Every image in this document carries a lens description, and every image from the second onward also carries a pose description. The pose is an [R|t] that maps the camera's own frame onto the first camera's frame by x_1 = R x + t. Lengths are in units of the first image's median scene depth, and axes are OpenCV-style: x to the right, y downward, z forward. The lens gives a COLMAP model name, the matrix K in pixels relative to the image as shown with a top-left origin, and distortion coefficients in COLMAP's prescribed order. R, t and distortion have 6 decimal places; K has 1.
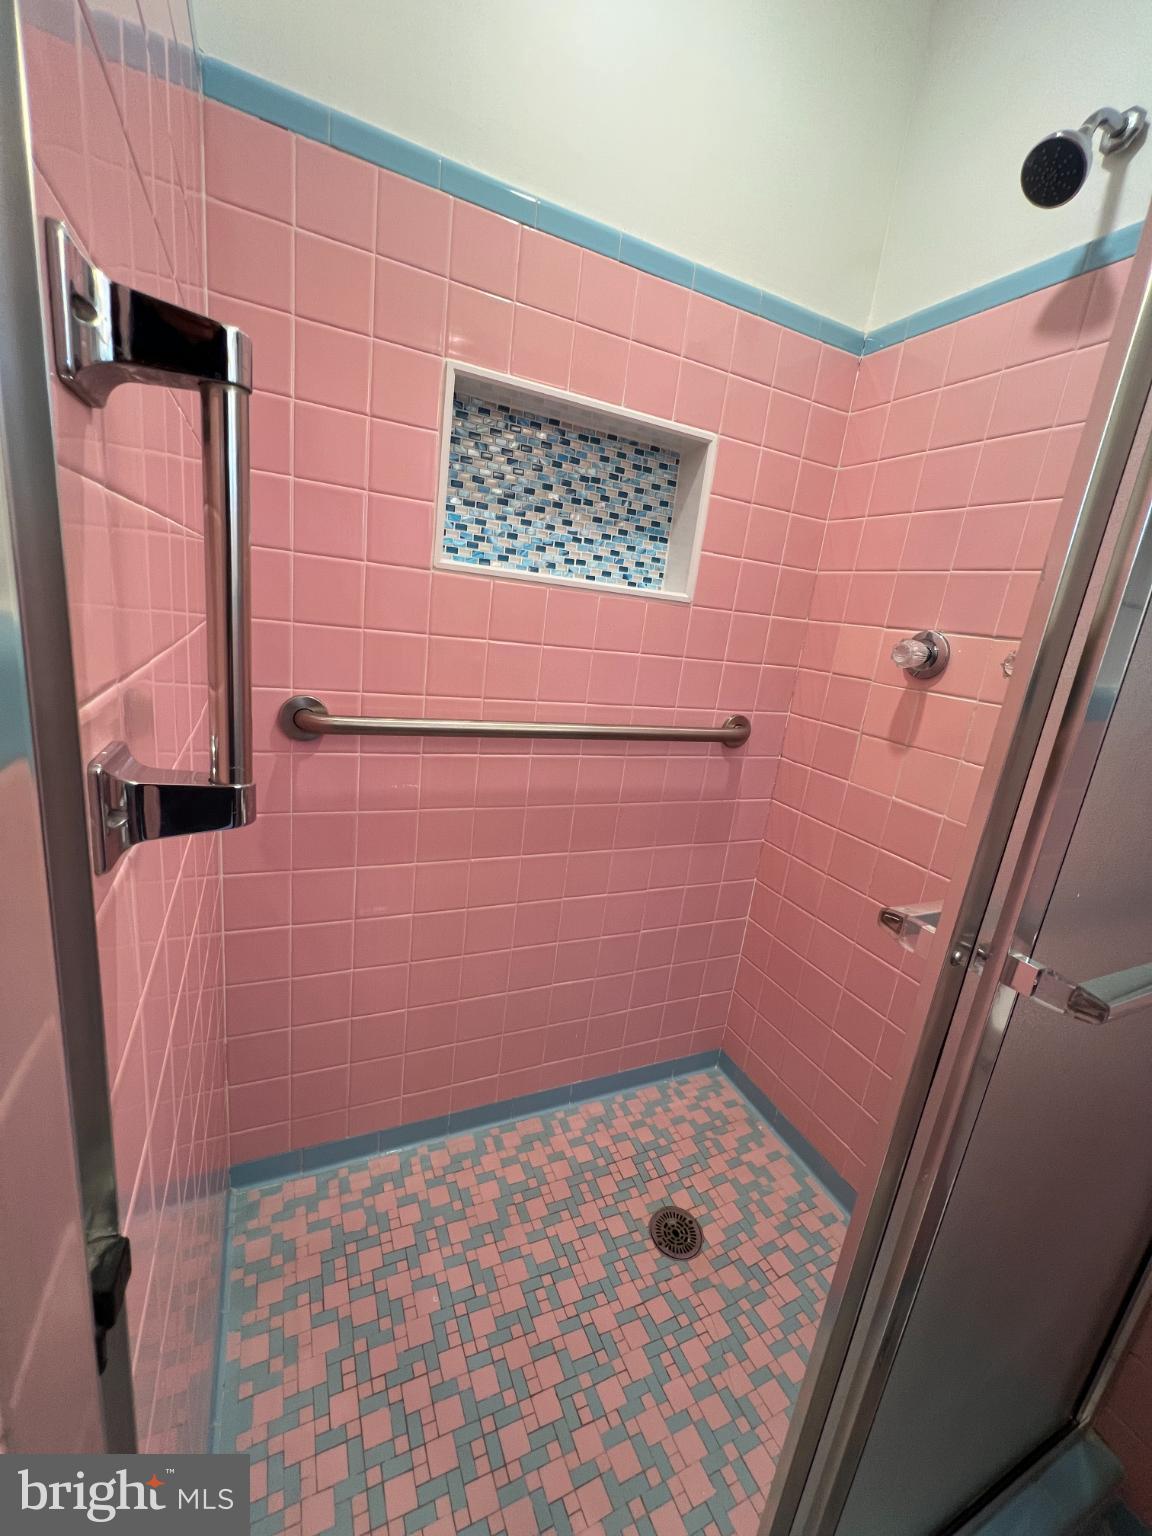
lens RADIAL K [[613.5, 0, 569.9], [0, 613.5, 767.8], [0, 0, 1]] dist [-0.001583, -0.000079]
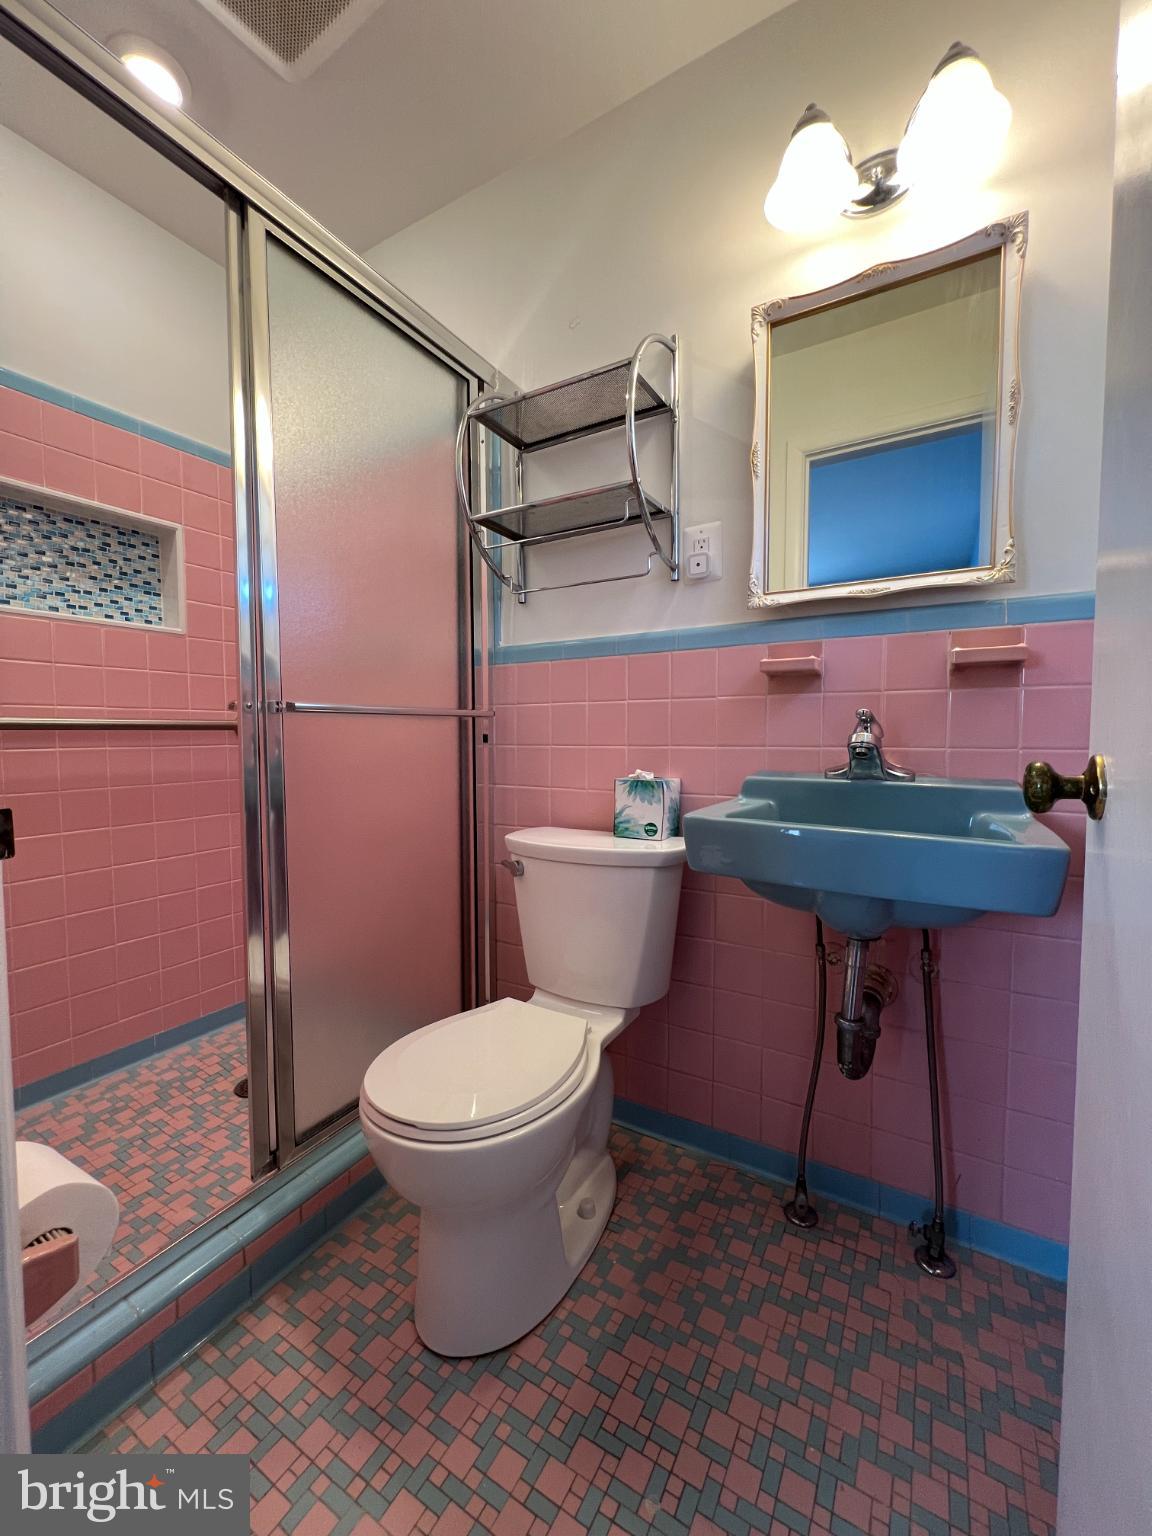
lens RADIAL K [[613.5, 0, 575.3], [0, 613.5, 767.2], [0, 0, 1]] dist [-0.001583, -0.000079]
pose [[0.814387, -0.146237, 0.561595, 0.092376], [0.234176, 0.968253, -0.087456, 0.377123], [-0.530977, 0.202735, 0.822777, -0.612246]]
